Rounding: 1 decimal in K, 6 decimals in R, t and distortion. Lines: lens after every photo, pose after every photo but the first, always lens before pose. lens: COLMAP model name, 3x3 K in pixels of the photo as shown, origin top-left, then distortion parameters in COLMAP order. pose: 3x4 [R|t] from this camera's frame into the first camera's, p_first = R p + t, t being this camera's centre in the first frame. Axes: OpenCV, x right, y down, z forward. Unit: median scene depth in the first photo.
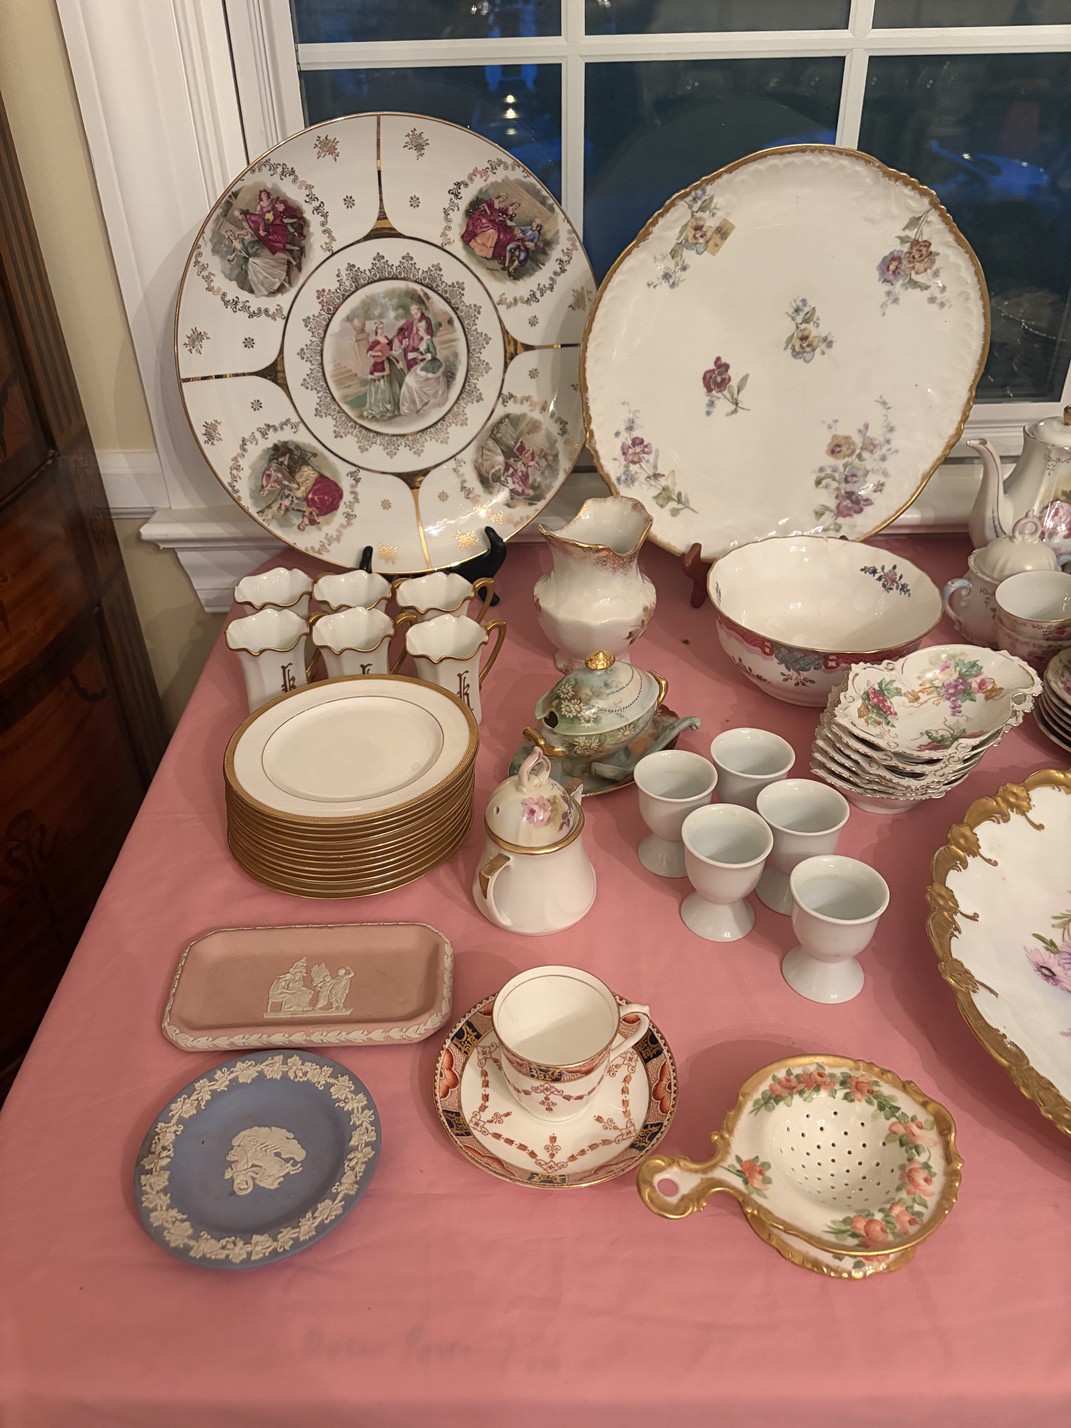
lens RADIAL K [[1064.3, 0, 535.5], [0, 1064.3, 714.0], [0, 0, 1]] dist [-0.003341, -0.009021]
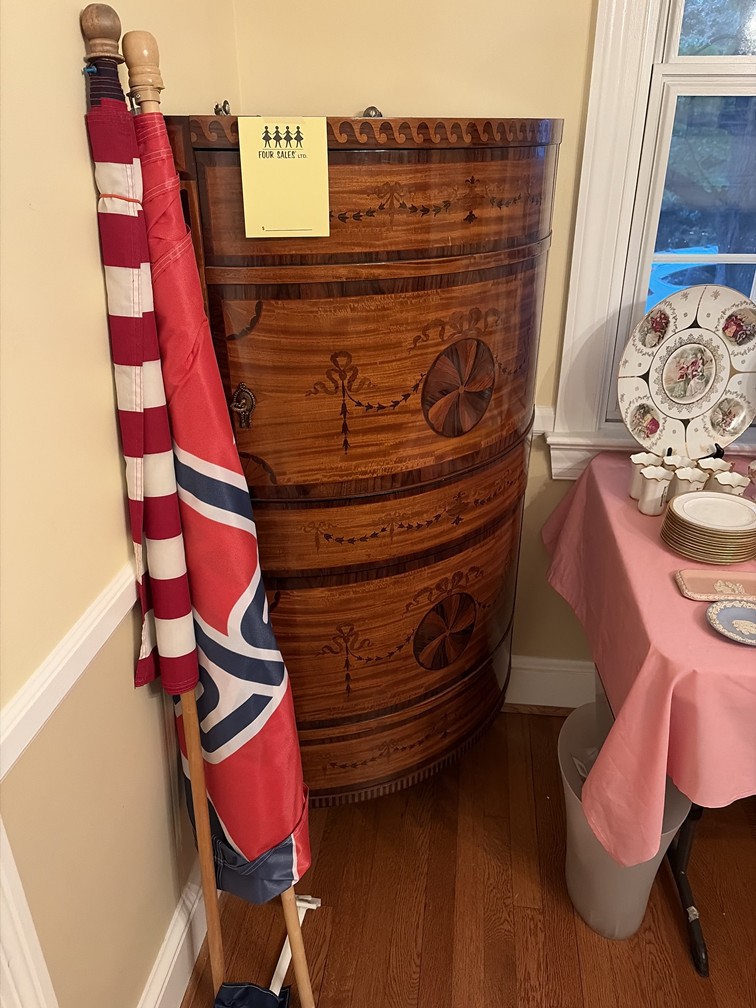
lens RADIAL K [[751.3, 0, 378.0], [0, 751.3, 504.0], [0, 0, 1]] dist [-0.003341, -0.009021]
pose [[0.992704, 0.064843, -0.101655, -0.658427], [-0.079740, 0.985448, -0.150110, 0.287119], [0.090442, 0.157120, 0.983429, -0.742106]]
